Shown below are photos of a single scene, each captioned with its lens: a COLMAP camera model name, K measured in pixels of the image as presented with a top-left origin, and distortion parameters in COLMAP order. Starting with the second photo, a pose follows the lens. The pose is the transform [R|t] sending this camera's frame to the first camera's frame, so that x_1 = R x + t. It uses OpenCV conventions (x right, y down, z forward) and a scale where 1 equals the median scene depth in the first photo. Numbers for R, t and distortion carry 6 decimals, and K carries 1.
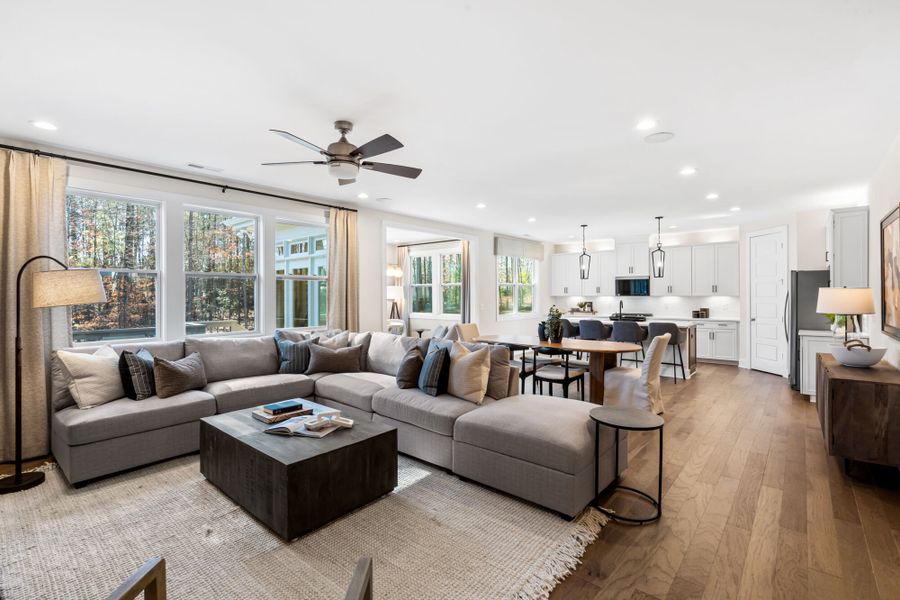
lens RADIAL K [[411.5, 0, 448.9], [0, 411.5, 296.5], [0, 0, 1]] dist [-0.000366, 0.000155]
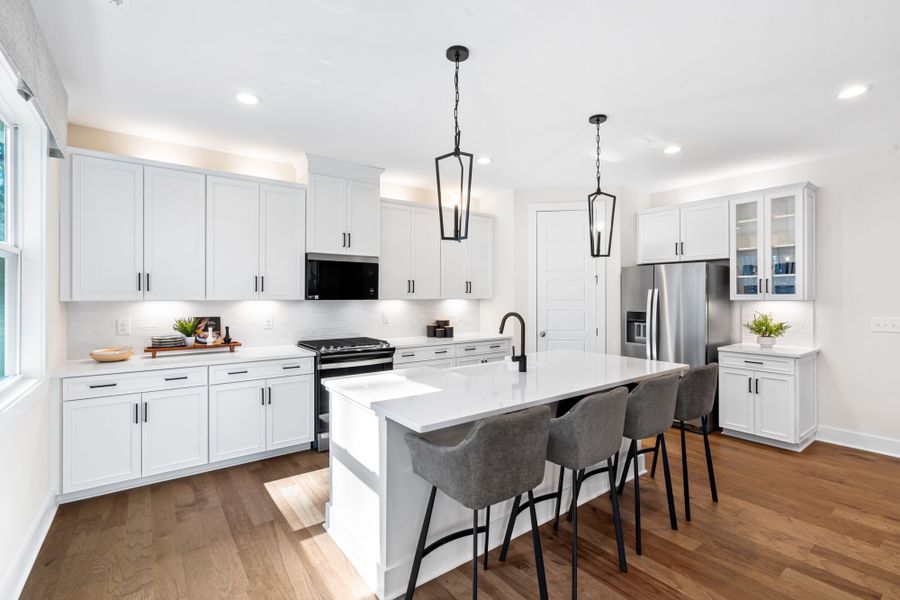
lens RADIAL K [[411.5, 0, 448.9], [0, 411.5, 296.5], [0, 0, 1]] dist [-0.000366, 0.000155]
pose [[0.216726, 0.001697, 0.976231, 0.054103], [0.004937, 0.999984, -0.002835, -0.003996], [-0.976220, 0.005434, 0.216714, 1.004956]]
